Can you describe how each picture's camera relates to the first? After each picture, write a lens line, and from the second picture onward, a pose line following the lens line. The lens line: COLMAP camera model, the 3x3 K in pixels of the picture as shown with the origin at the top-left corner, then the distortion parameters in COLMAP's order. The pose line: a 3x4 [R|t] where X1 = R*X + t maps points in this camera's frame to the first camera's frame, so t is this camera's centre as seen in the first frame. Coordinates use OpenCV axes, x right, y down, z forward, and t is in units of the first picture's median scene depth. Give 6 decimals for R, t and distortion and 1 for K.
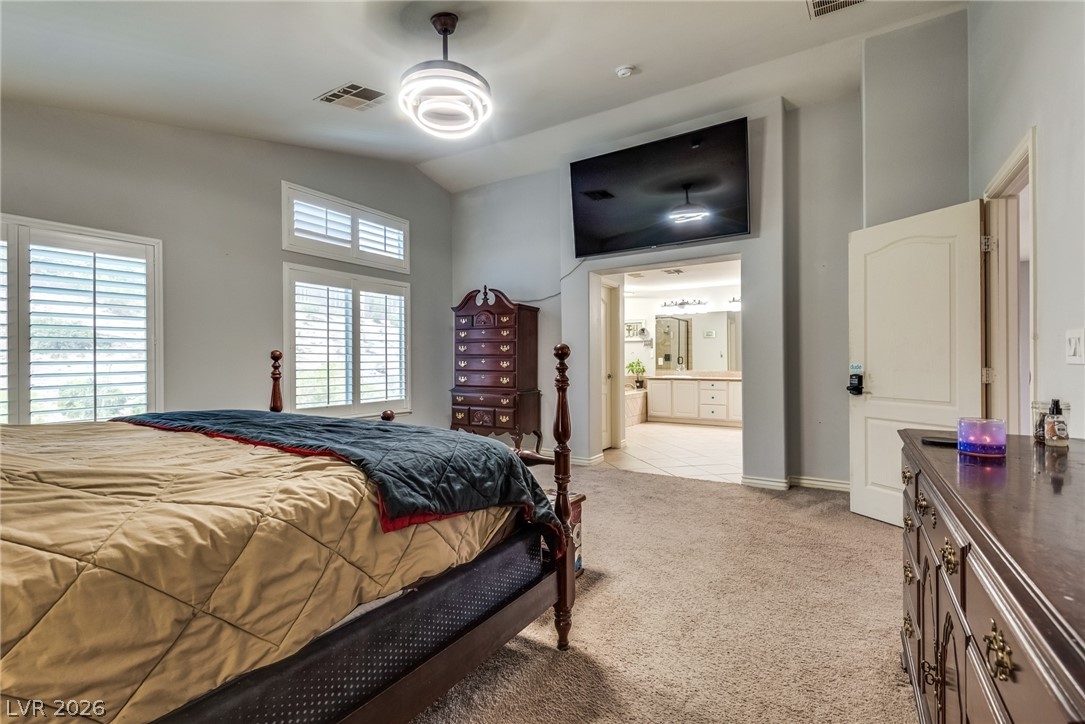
lens RADIAL K [[506.3, 0, 542.5], [0, 506.3, 362.0], [0, 0, 1]] dist [0.003560, -0.000607]
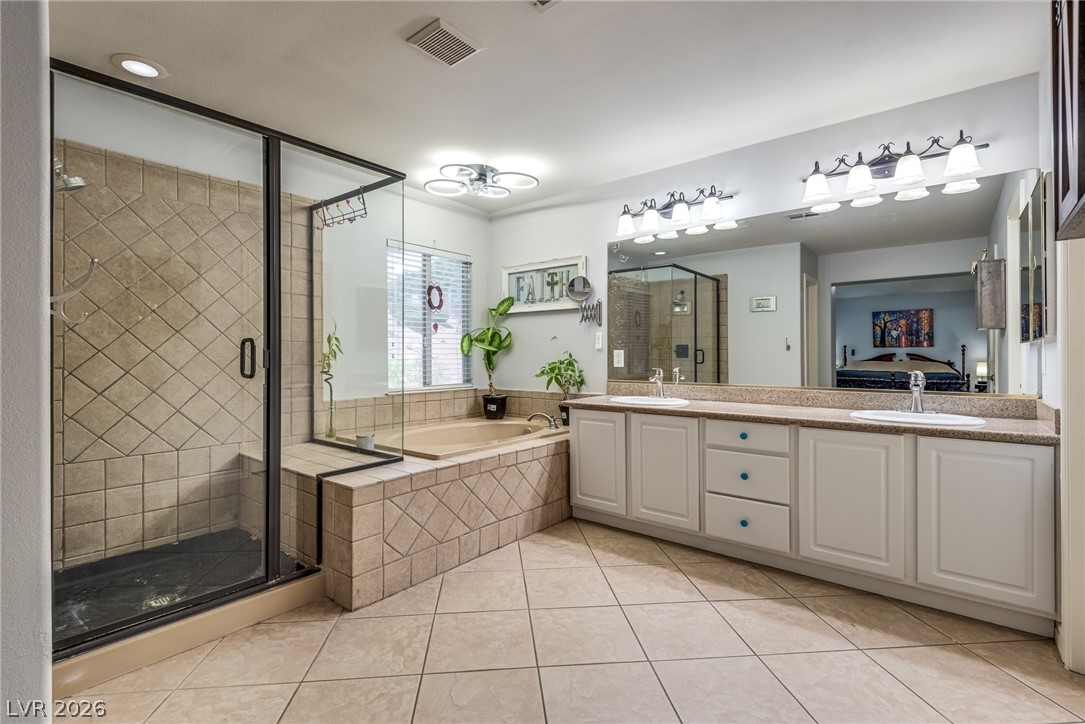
lens RADIAL K [[506.3, 0, 542.5], [0, 506.3, 362.0], [0, 0, 1]] dist [0.003560, -0.000607]
pose [[0.991503, 0.001316, -0.130074, 0.232362], [-0.000688, 0.999988, 0.004874, -0.000576], [0.130079, -0.004743, 0.991492, 0.618433]]
